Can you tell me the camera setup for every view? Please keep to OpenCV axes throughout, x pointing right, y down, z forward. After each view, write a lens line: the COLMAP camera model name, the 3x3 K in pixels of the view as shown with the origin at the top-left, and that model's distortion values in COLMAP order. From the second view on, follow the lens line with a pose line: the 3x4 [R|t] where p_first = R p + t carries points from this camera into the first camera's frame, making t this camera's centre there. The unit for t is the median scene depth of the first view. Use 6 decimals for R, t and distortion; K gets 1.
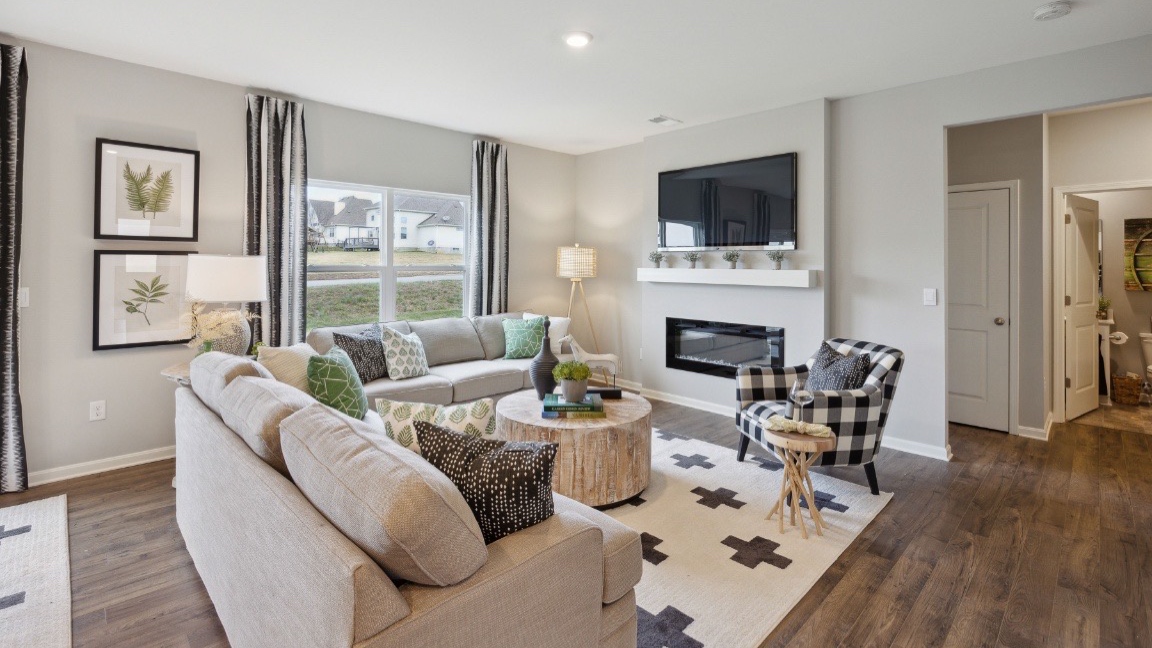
lens RADIAL K [[517.9, 0, 575.5], [0, 517.9, 257.5], [0, 0, 1]] dist [-0.004712, -0.000413]
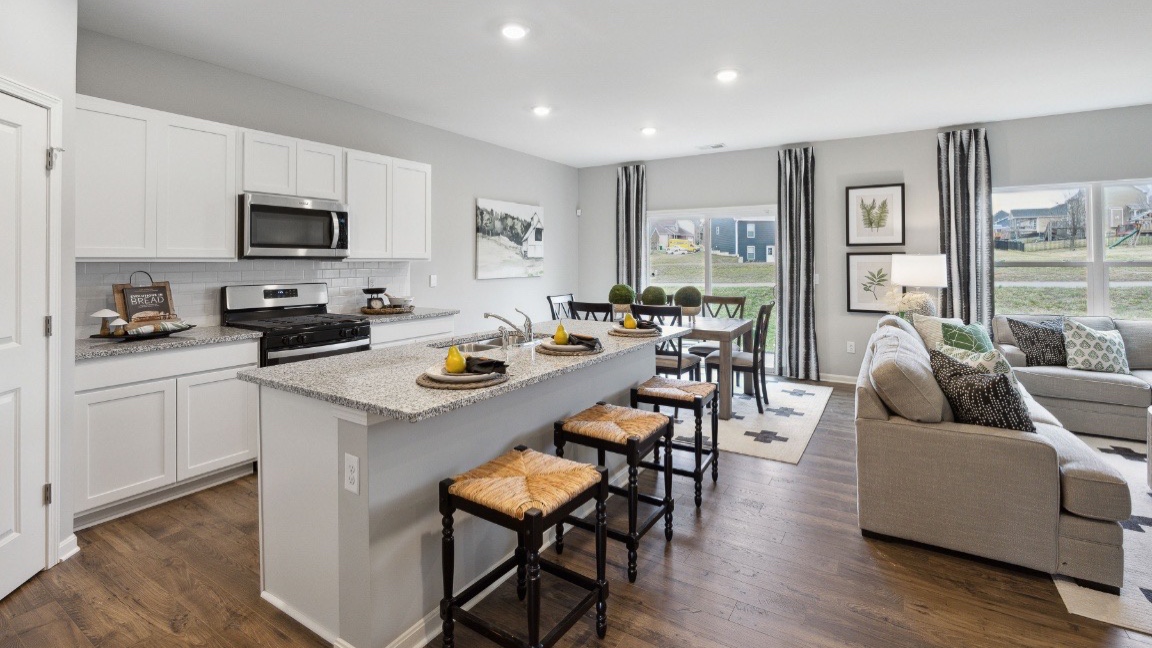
lens RADIAL K [[514.0, 0, 581.7], [0, 514.0, 255.5], [0, 0, 1]] dist [0.000406, 0.000167]
pose [[0.236403, -0.016702, -0.971512, 0.435132], [0.017098, 0.999769, -0.013028, 0.001460], [0.971505, -0.013532, 0.236634, -0.217906]]
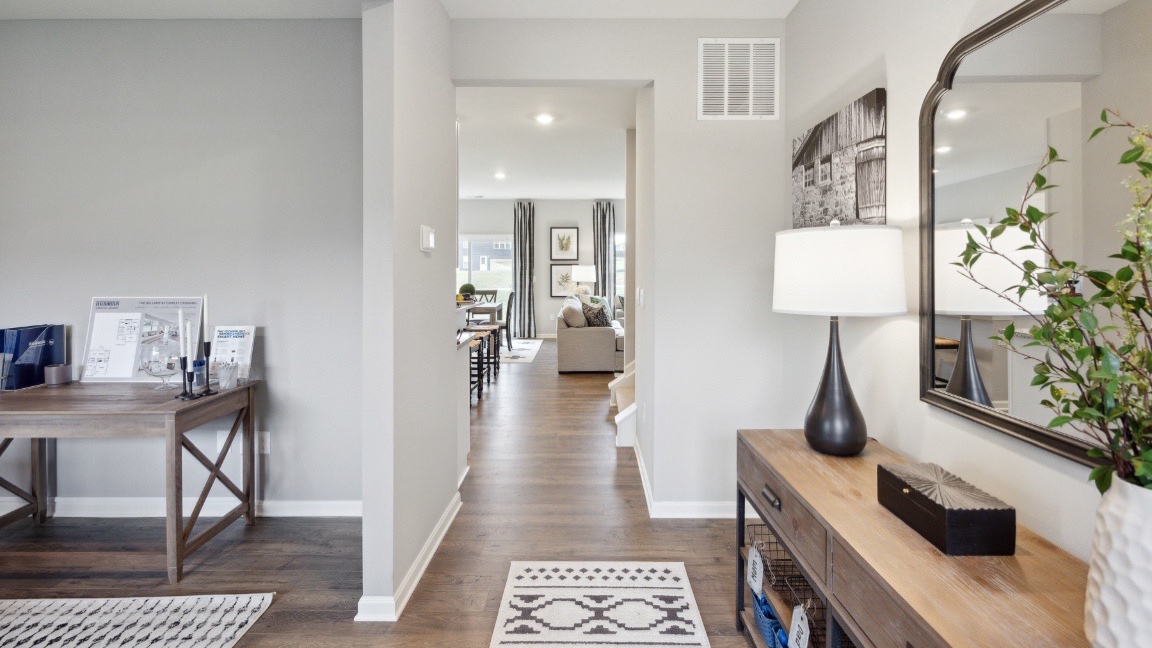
lens RADIAL K [[509.7, 0, 575.8], [0, 509.7, 276.1], [0, 0, 1]] dist [-0.001186, 0.000044]
pose [[0.701717, 0.004356, -0.712442, 1.096746], [0.011596, 0.999779, 0.017535, 0.003805], [0.712361, -0.020566, 0.701512, -0.836901]]
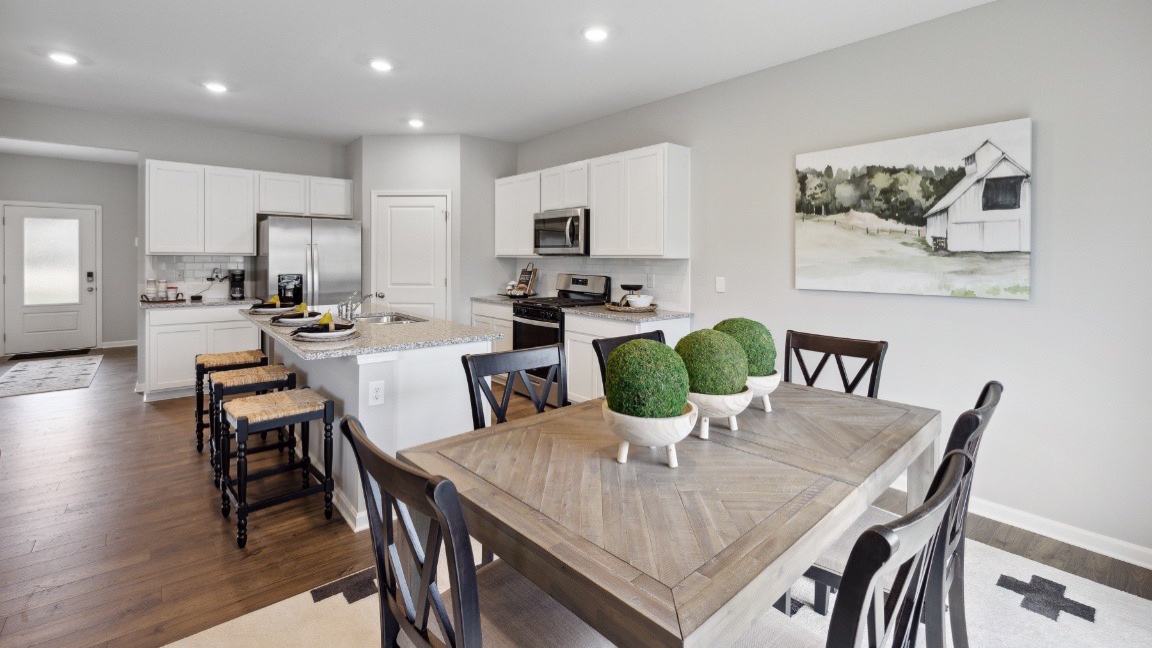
lens RADIAL K [[504.1, 0, 579.3], [0, 504.1, 261.8], [0, 0, 1]] dist [0.000765, -0.000373]
pose [[-0.997404, -0.014276, 0.070586, -0.742877], [-0.014778, 0.999869, -0.006591, 0.009049], [-0.070483, -0.007617, -0.997484, 0.736531]]
